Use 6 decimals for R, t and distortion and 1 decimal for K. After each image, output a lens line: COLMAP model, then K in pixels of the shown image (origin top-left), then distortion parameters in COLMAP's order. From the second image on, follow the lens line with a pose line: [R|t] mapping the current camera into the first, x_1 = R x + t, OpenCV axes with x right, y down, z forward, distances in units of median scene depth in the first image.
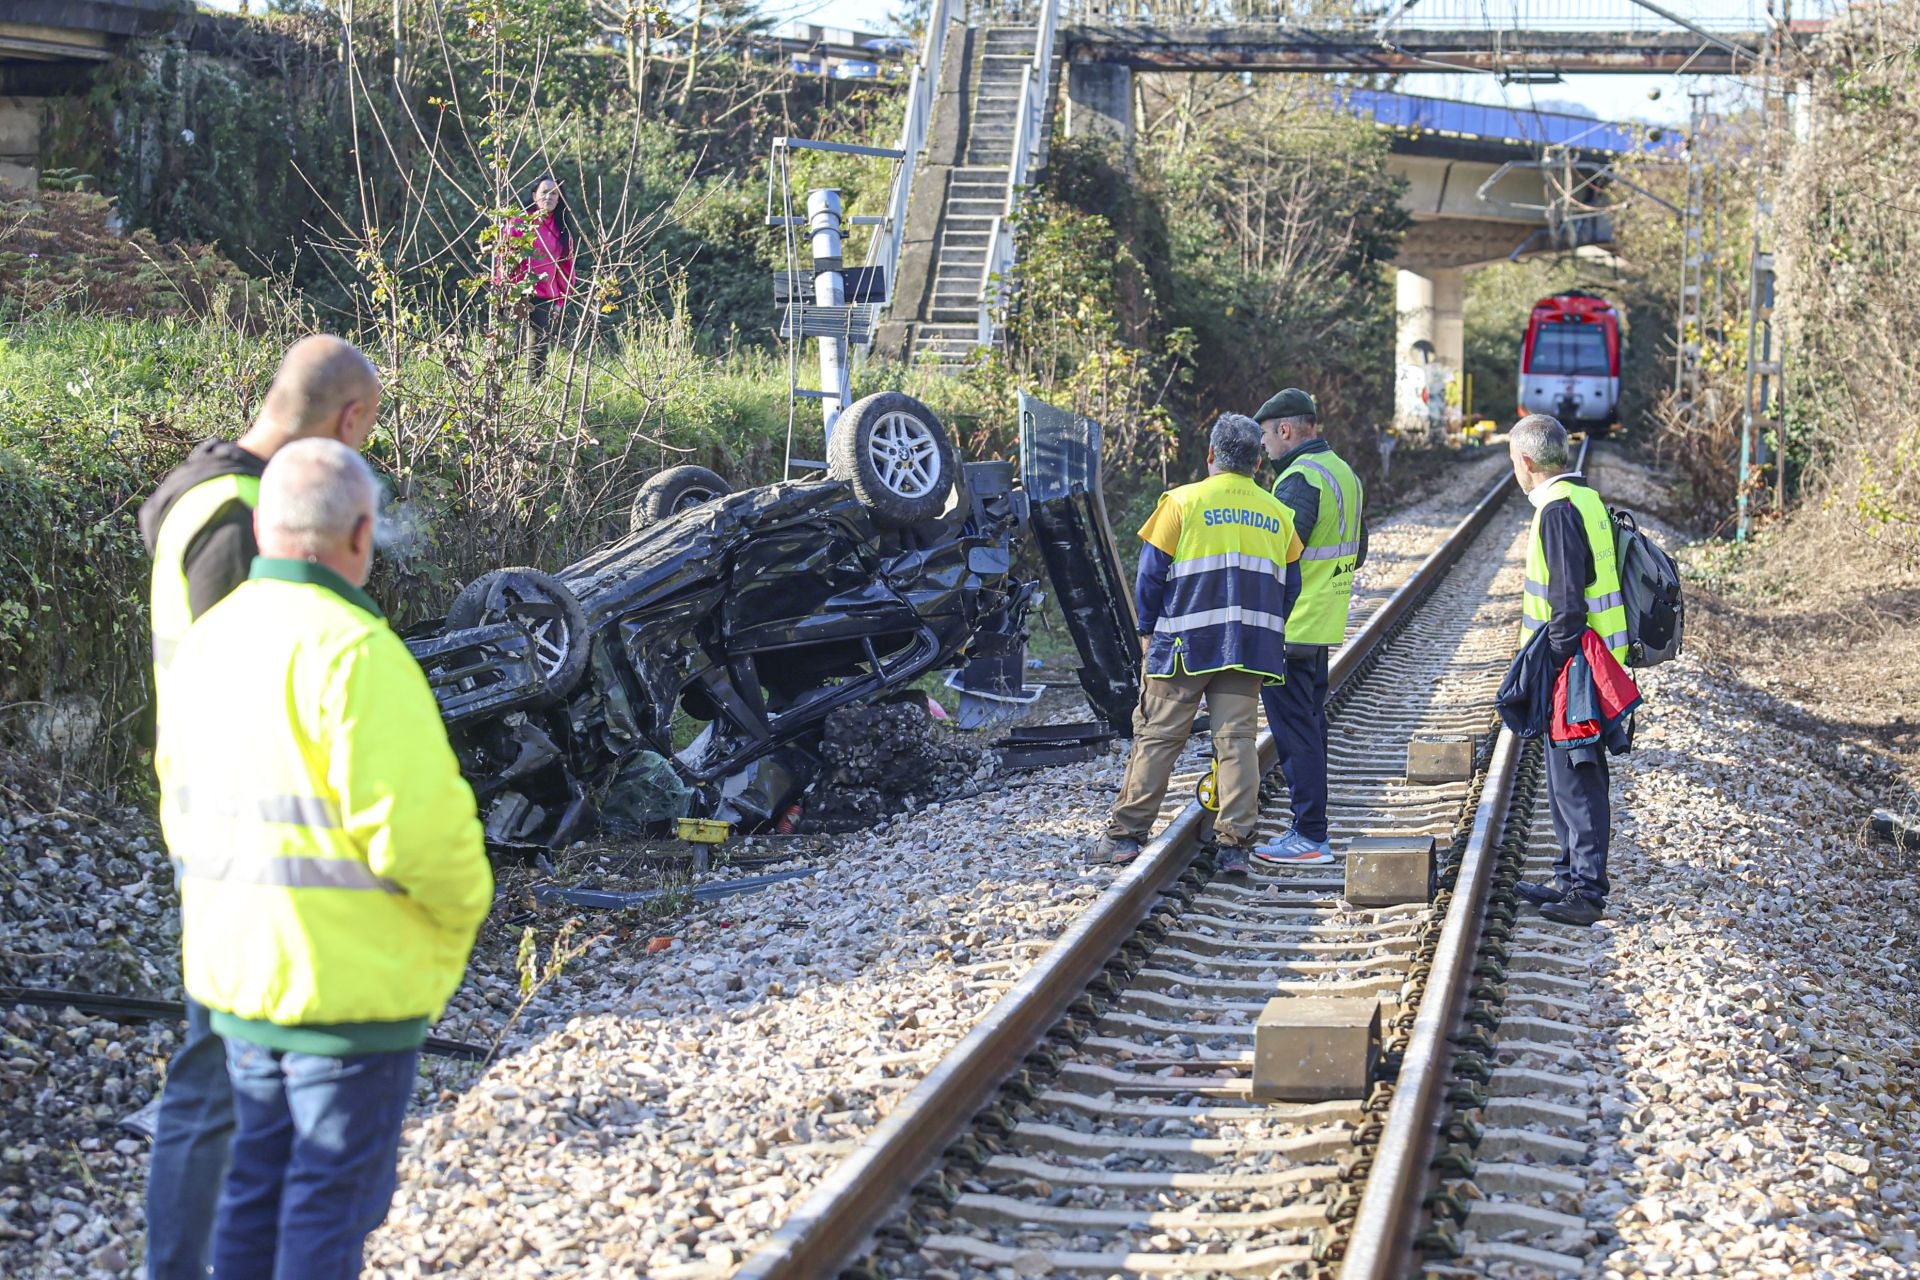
lens RADIAL K [[5939.8, 0, 948.3], [0, 5939.8, 639.8], [0, 0, 1]] dist [0.028952, 0.000000]
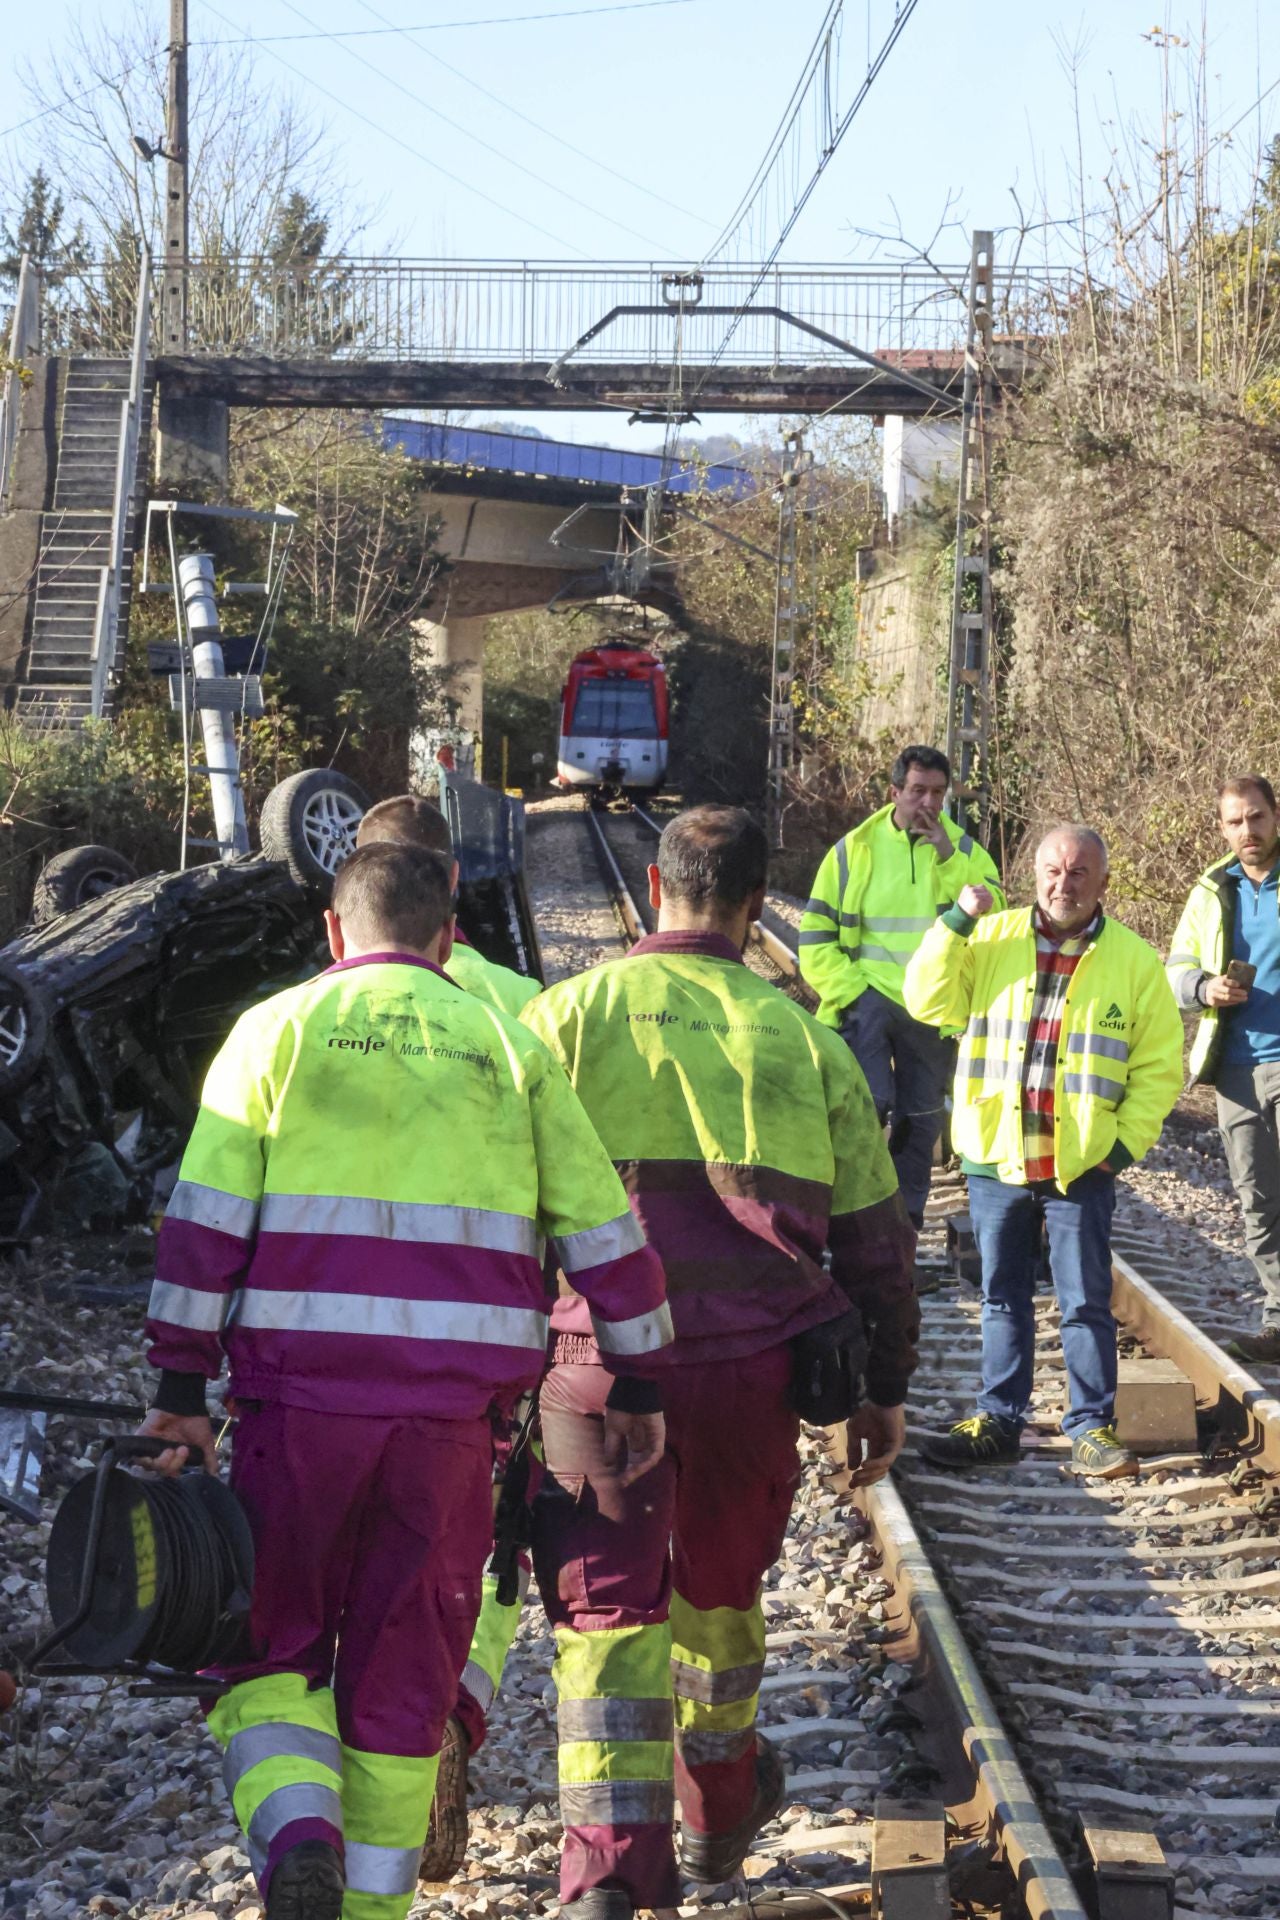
lens RADIAL K [[6749.0, 0, 646.5], [0, 6749.0, 959.0], [0, 0, 1]] dist [0.068144, 0.000000]
pose [[0.992445, -0.004912, 0.122595, -0.083617], [0.006280, 0.999922, -0.010774, 0.001157], [-0.122532, 0.011463, 0.992398, -0.085347]]
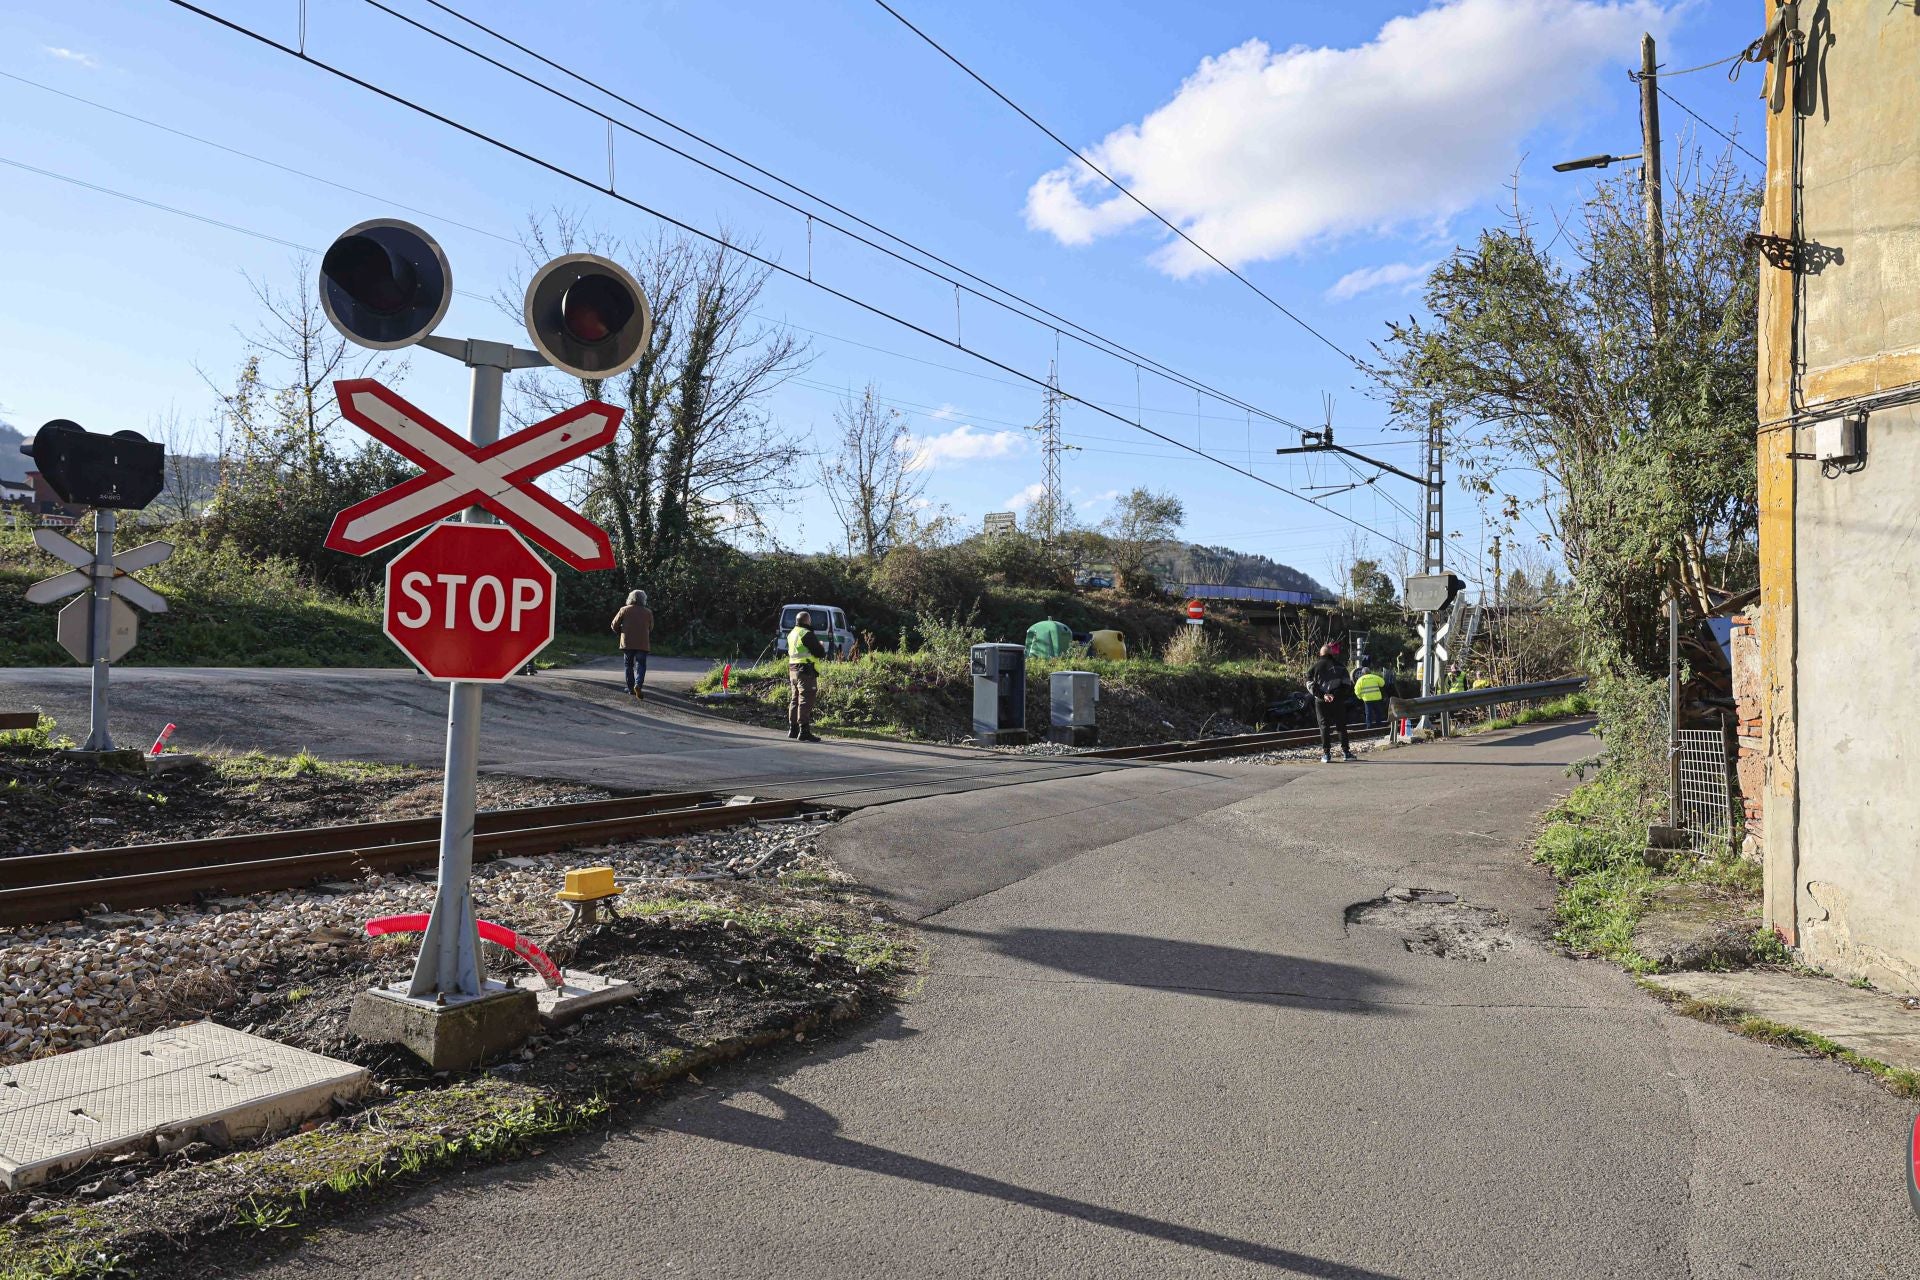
lens RADIAL K [[1286.9, 0, 960.4], [0, 1286.9, 639.8], [0, 0, 1]] dist [0.007472, -0.000250]
pose [[0.911881, -0.012790, -0.410256, 0.161080], [-0.019904, 0.996961, -0.075322, 0.041305], [0.409973, 0.076851, 0.908854, -0.465714]]
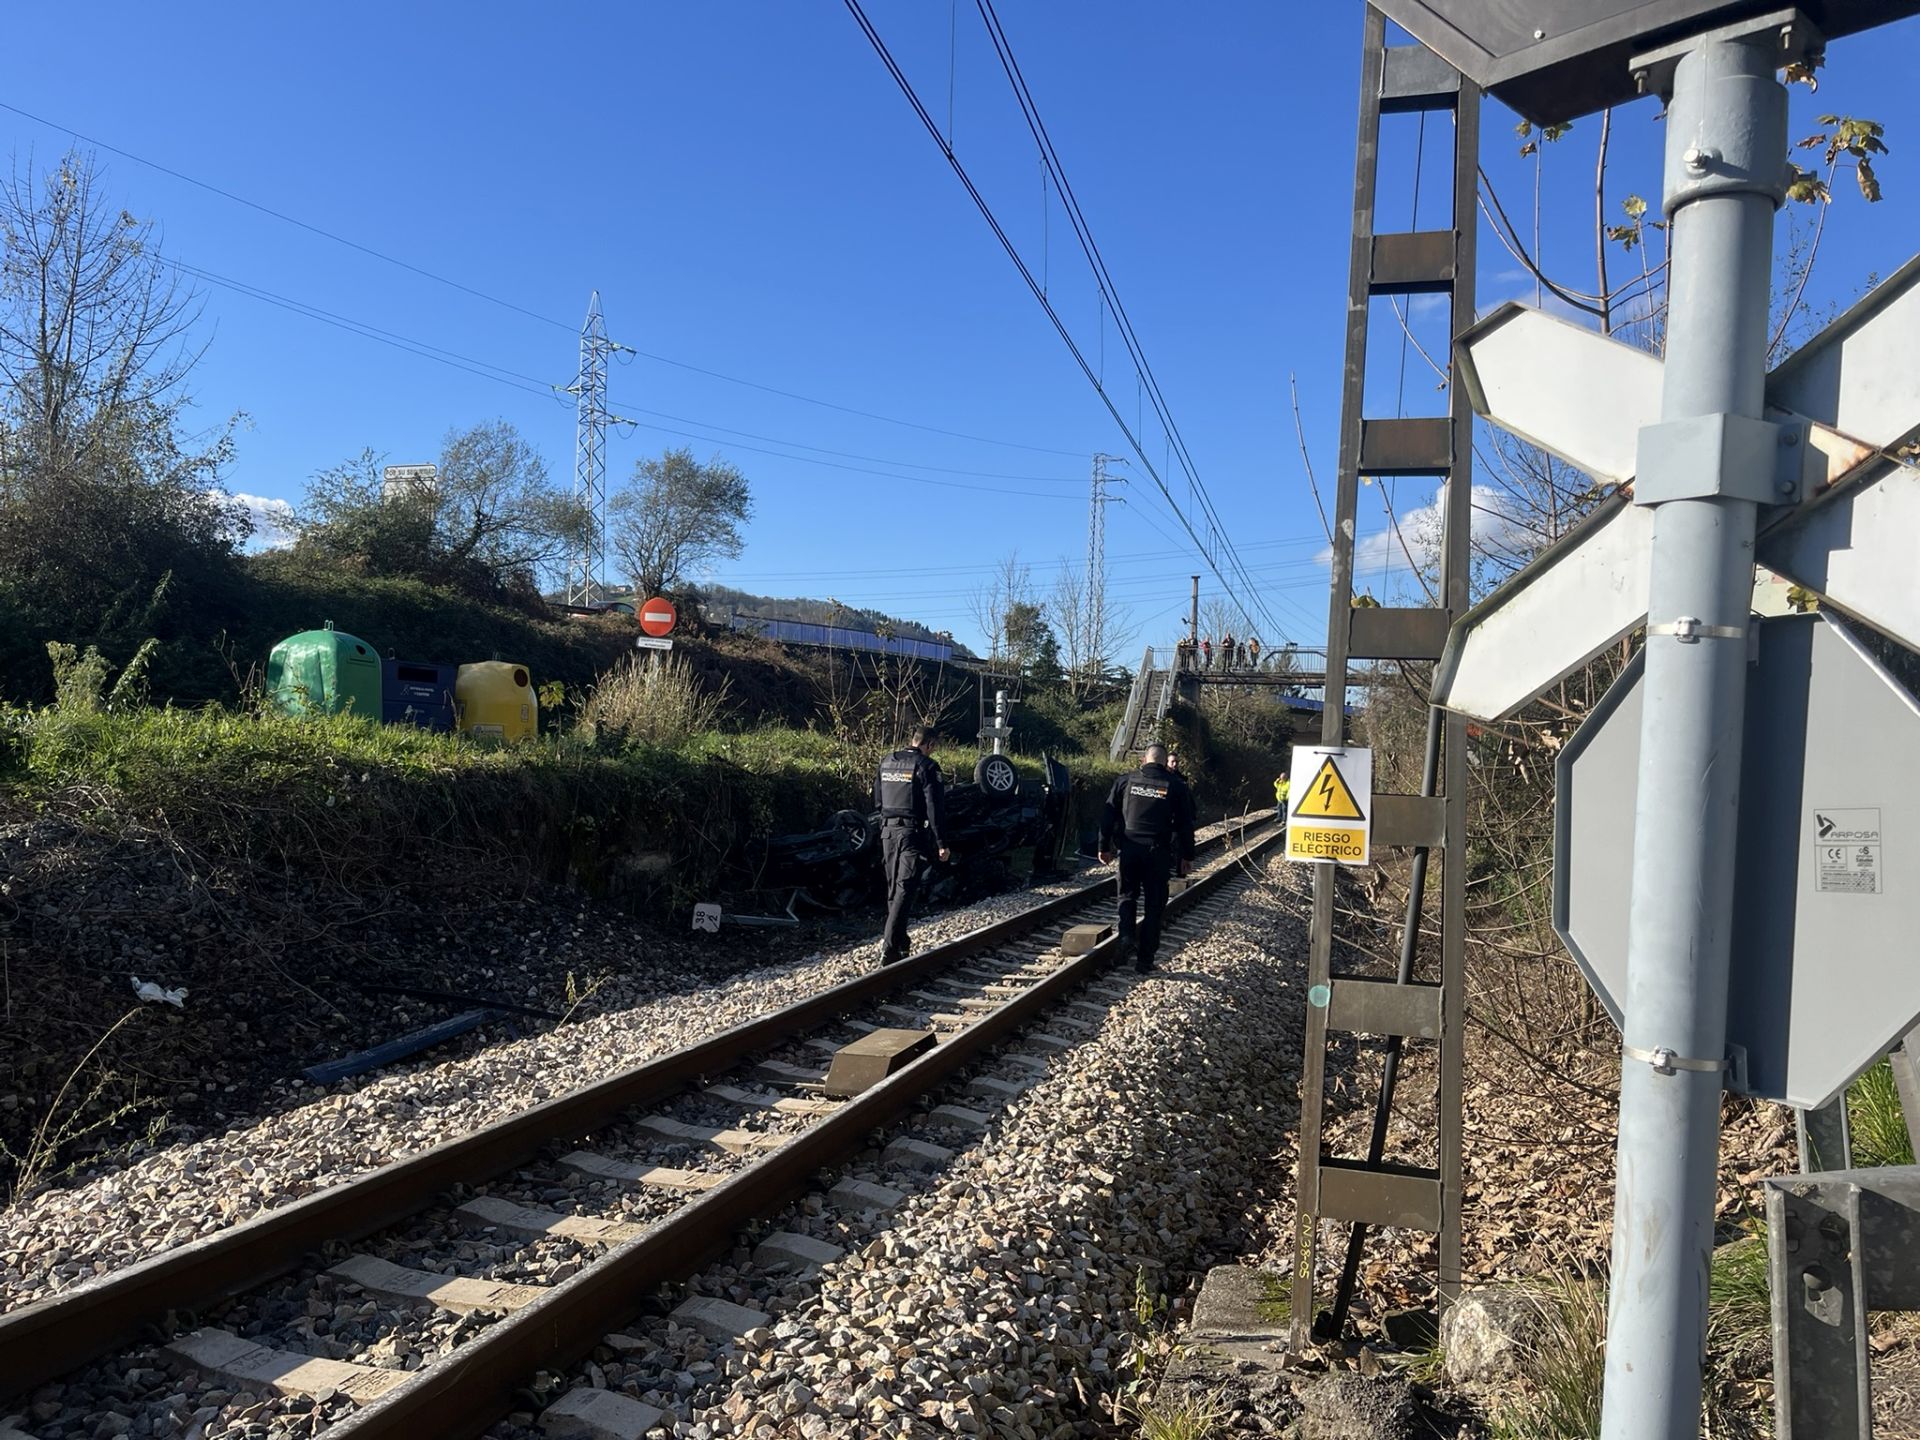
lens RADIAL K [[1450.9, 0, 952.5], [0, 1450.9, 733.3], [0, 0, 1]] dist [0.060254, -0.071518]
pose [[0.985869, 0.017736, -0.166574, 0.080181], [-0.029270, 0.997321, -0.067042, -0.003084], [0.164939, 0.070970, 0.983747, 0.264114]]
